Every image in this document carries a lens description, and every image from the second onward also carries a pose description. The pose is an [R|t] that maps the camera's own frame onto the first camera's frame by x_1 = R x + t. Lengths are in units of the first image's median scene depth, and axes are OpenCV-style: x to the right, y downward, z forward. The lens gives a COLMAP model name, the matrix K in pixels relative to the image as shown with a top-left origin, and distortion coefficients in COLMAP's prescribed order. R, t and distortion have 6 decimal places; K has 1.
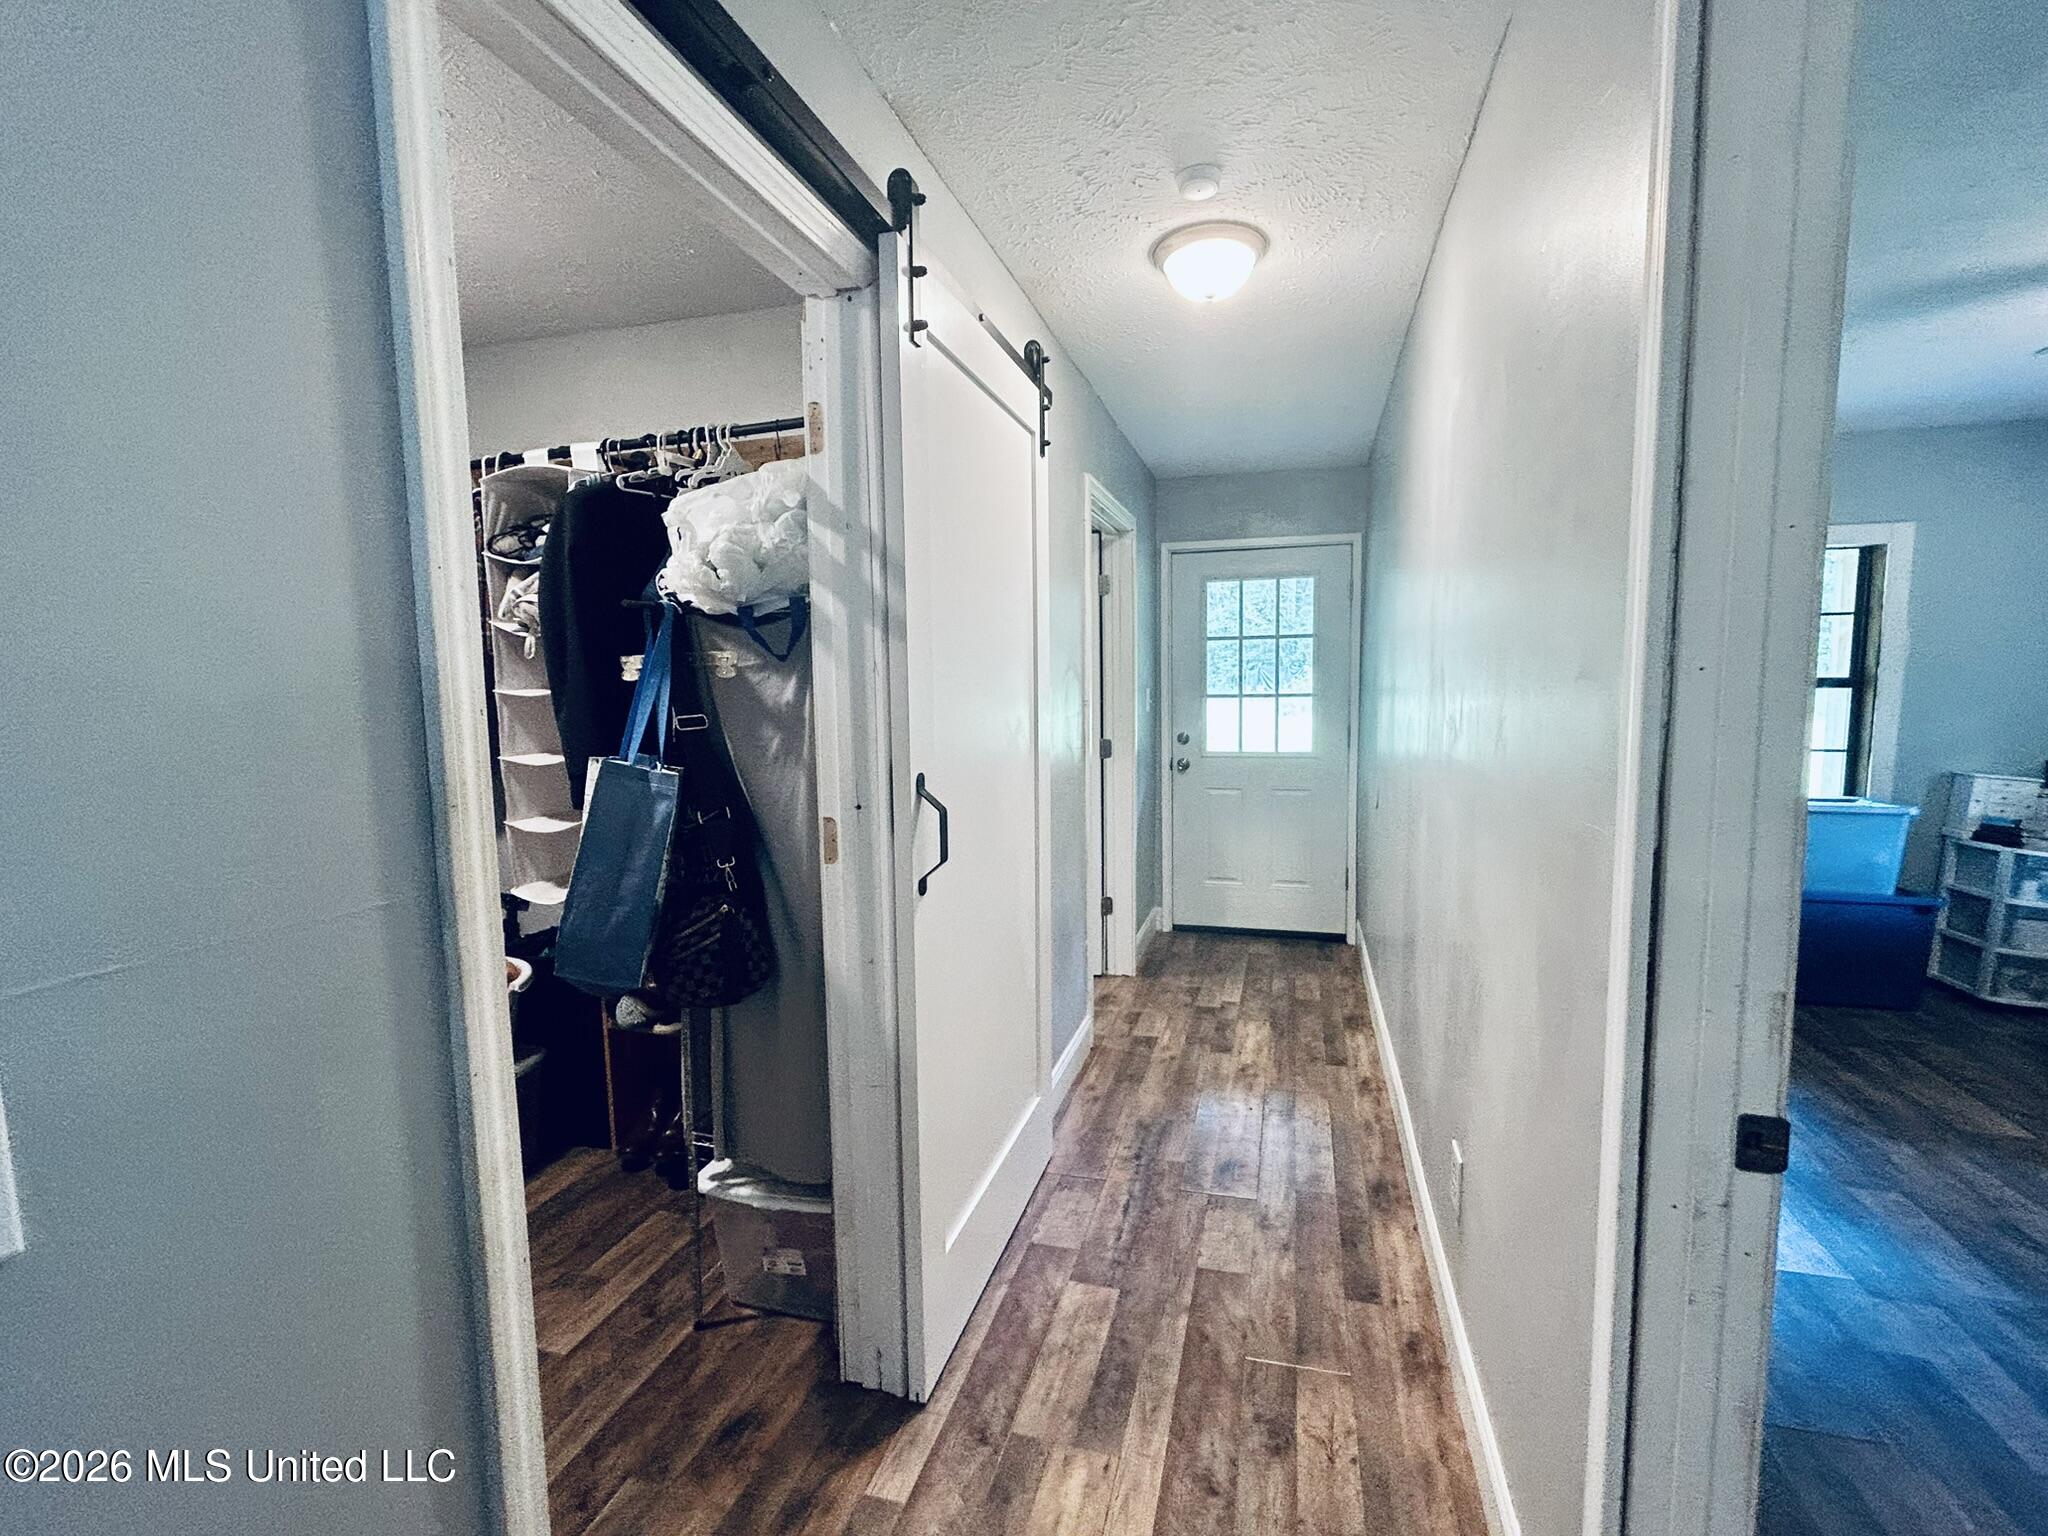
lens RADIAL K [[909.5, 0, 1034.4], [0, 909.5, 766.4], [0, 0, 1]] dist [0.000409, -0.000461]
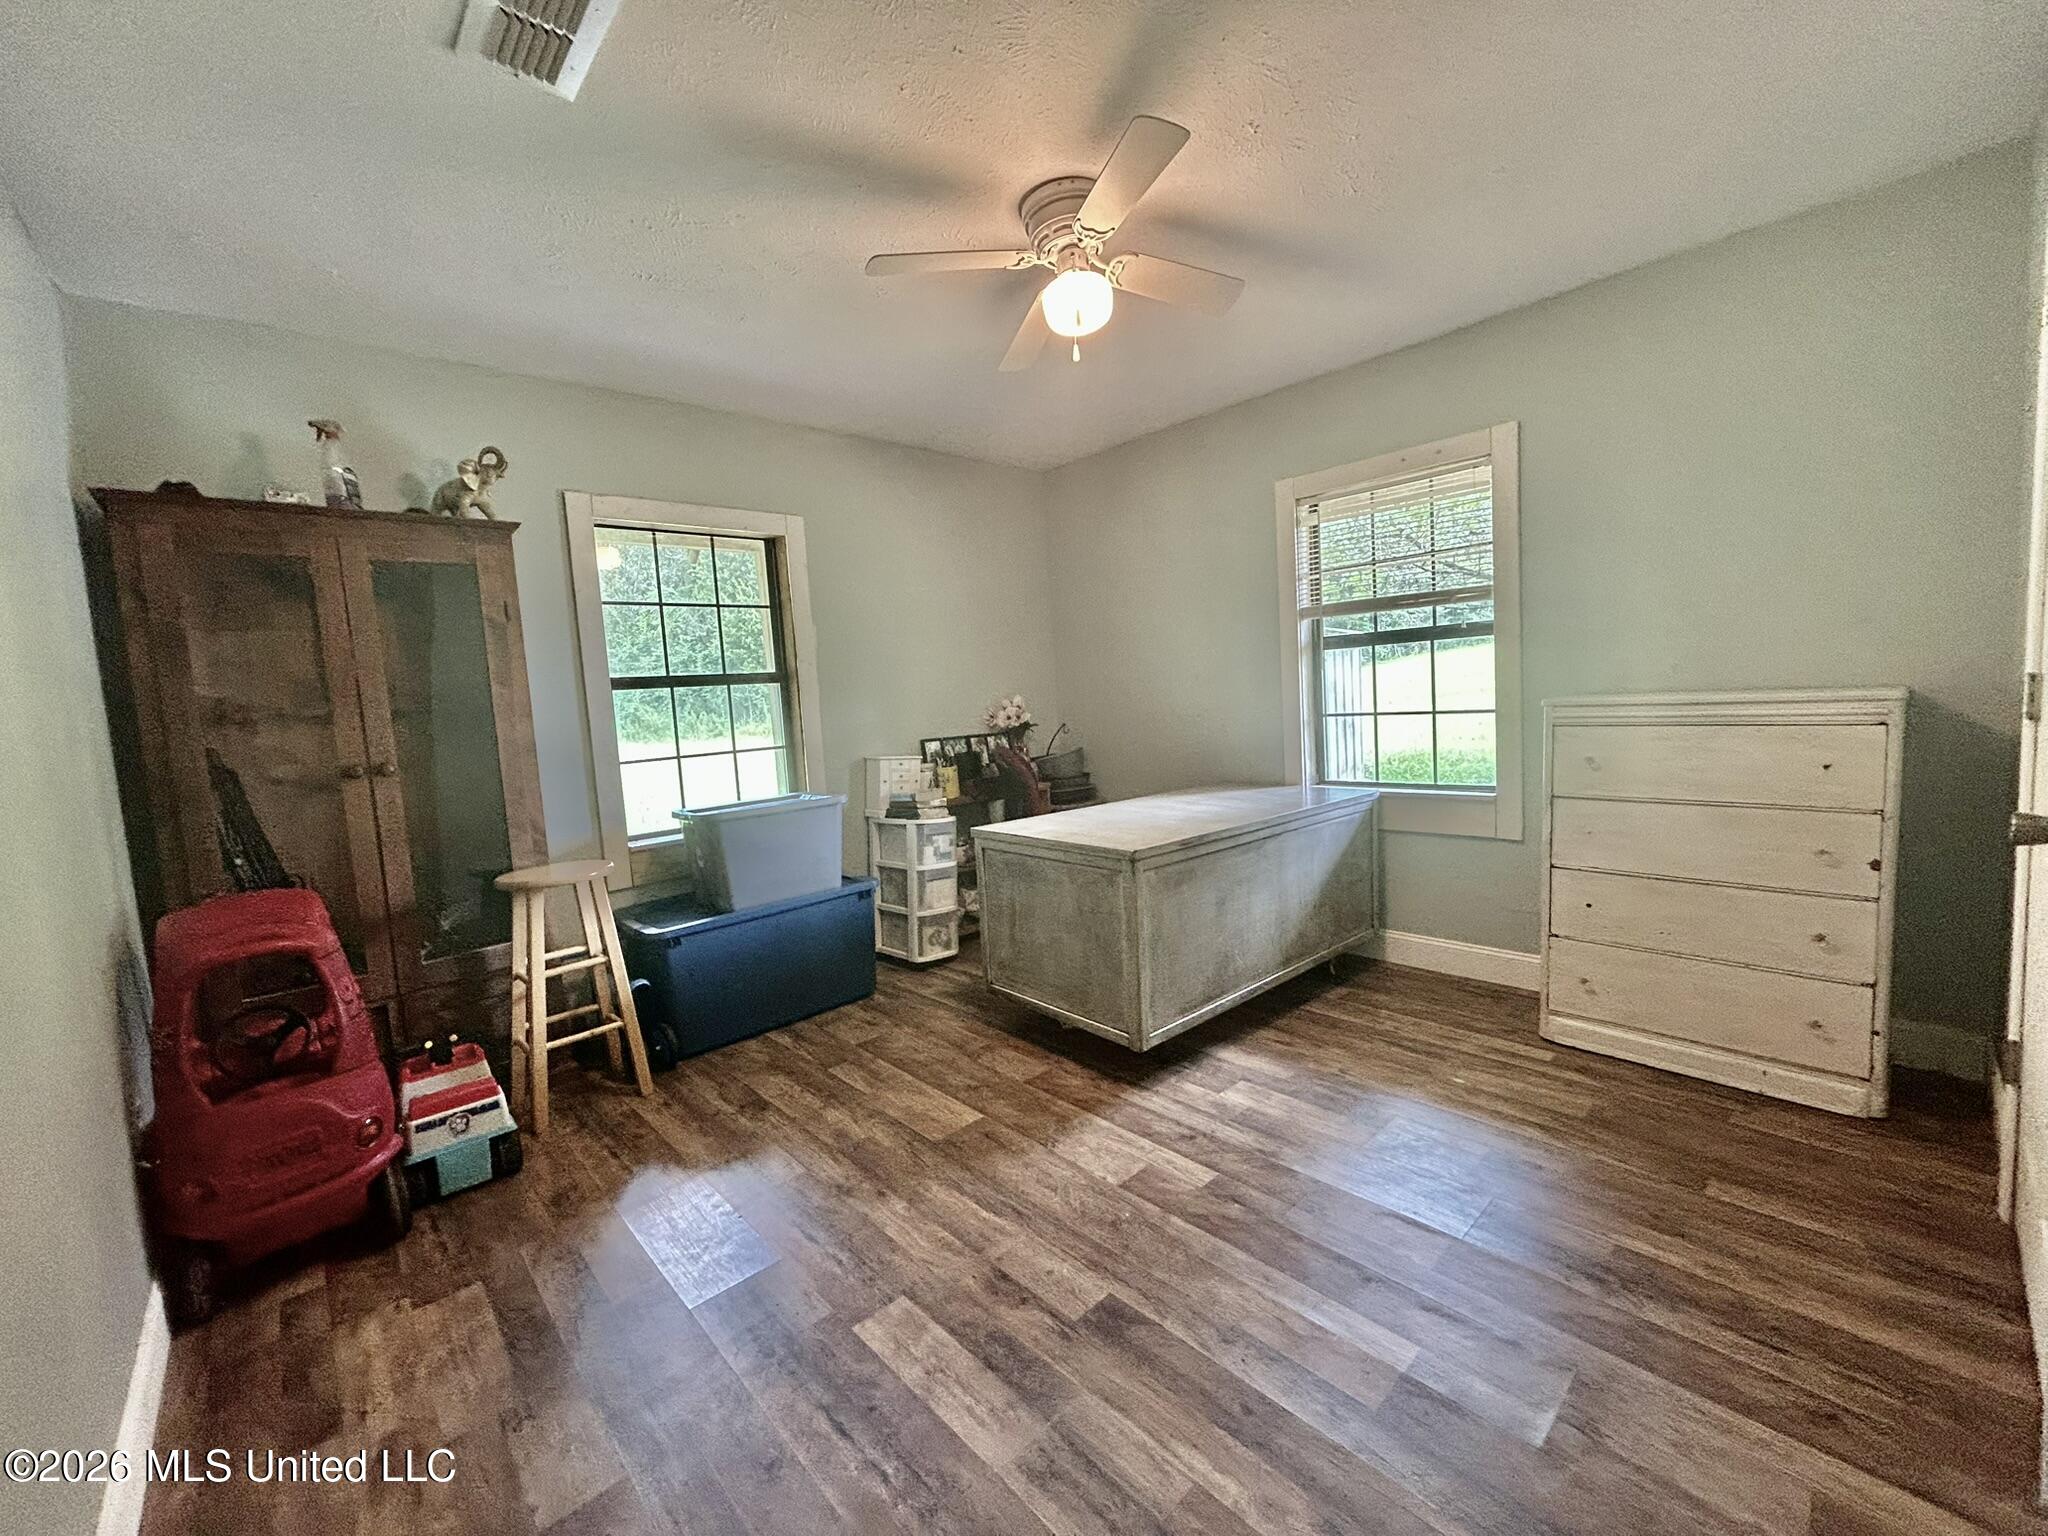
lens RADIAL K [[832.5, 0, 1034.2], [0, 832.5, 767.7], [0, 0, 1]] dist [0.000238, -0.000603]
pose [[0.533286, -0.105664, 0.839310, 0.303349], [0.137292, 0.989825, 0.037379, 0.009210], [-0.834720, 0.095297, 0.542367, 0.313871]]
